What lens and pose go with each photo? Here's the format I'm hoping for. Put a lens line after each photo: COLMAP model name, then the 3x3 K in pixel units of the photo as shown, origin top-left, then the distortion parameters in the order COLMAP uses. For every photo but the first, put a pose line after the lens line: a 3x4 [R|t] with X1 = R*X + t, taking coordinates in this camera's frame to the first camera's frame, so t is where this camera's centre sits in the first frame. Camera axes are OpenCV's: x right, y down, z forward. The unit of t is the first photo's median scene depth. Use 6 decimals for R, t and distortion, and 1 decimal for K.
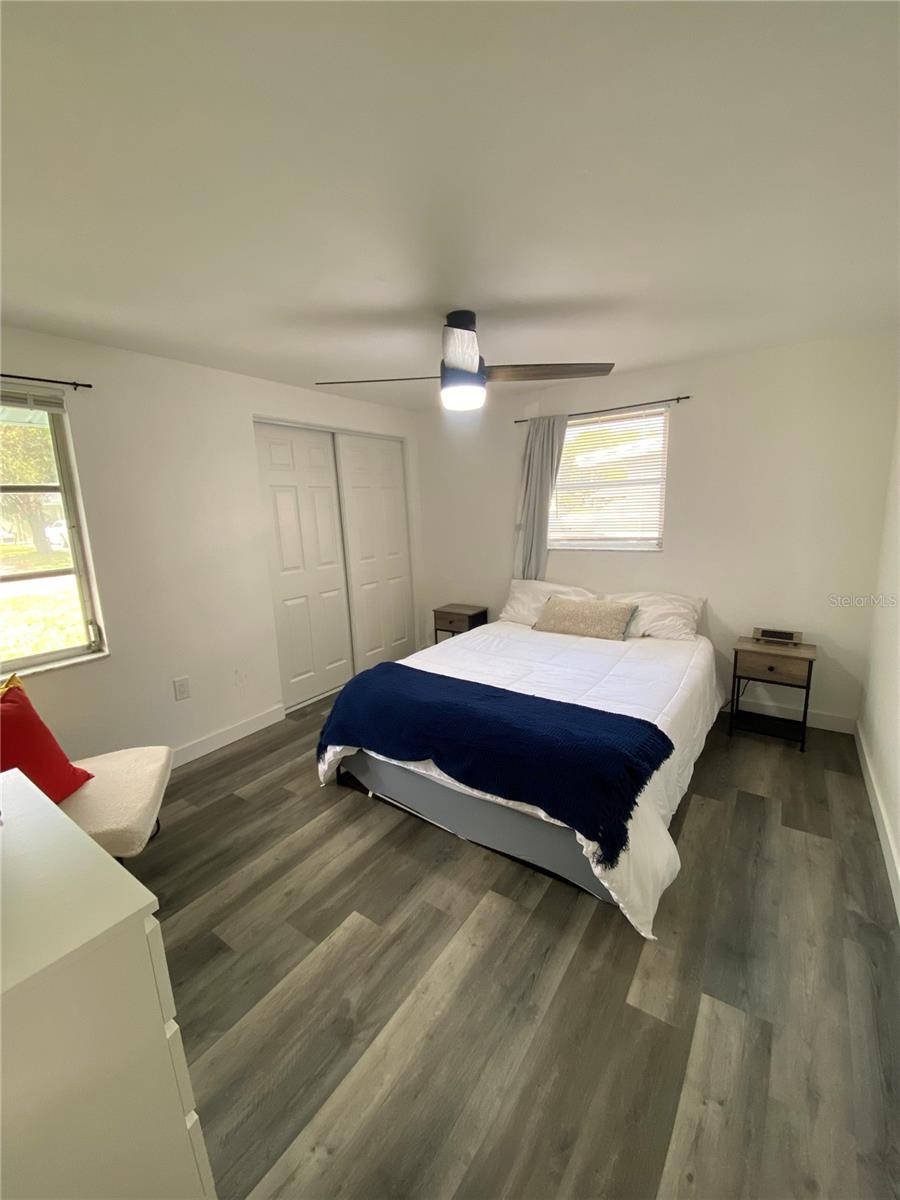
lens RADIAL K [[484.2, 0, 447.7], [0, 484.2, 595.5], [0, 0, 1]] dist [0.023730, -0.022218]
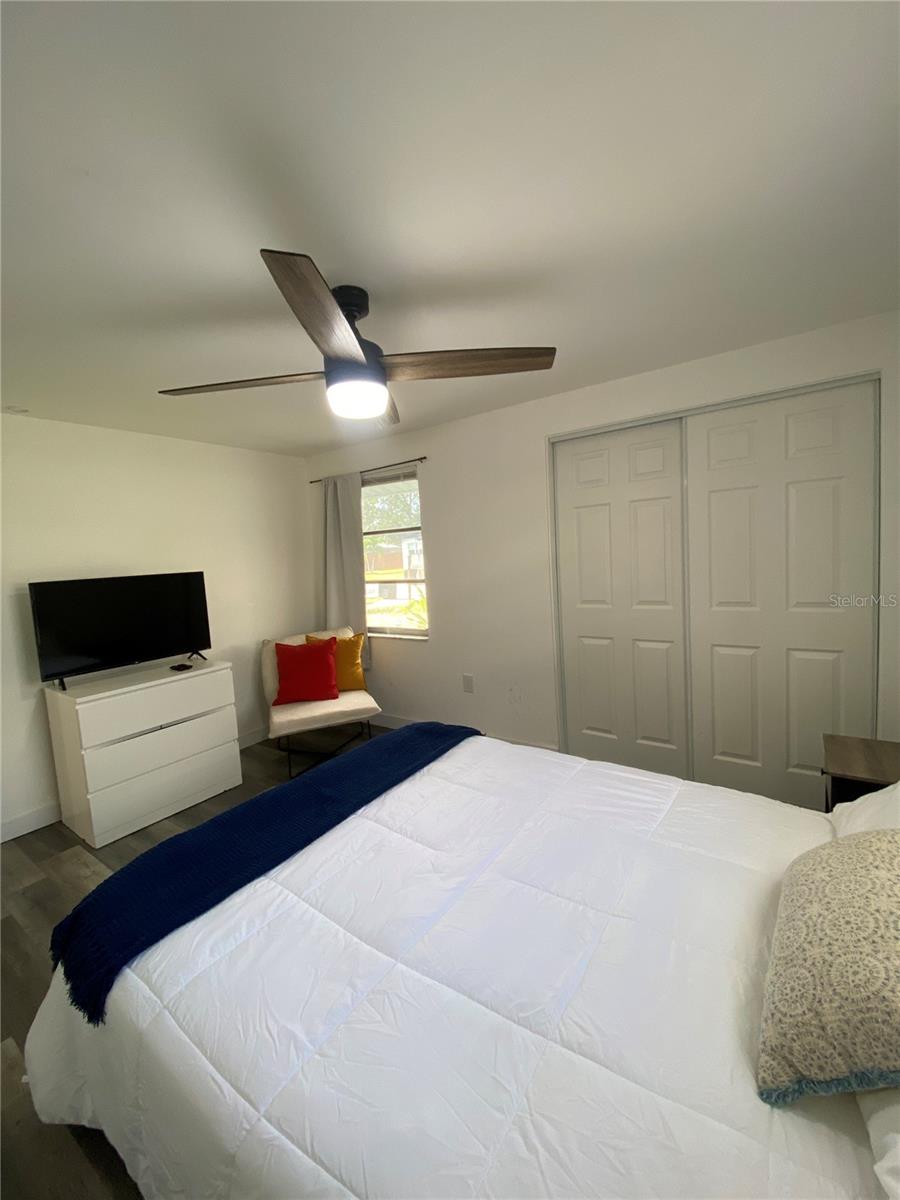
lens RADIAL K [[477.0, 0, 443.1], [0, 477.0, 585.3], [0, 0, 1]] dist [0.023952, -0.020623]
pose [[-0.014282, 0.105791, -0.994286, 0.607629], [-0.122450, 0.986718, 0.106745, -0.168870], [0.992372, 0.123275, -0.001138, 0.891062]]
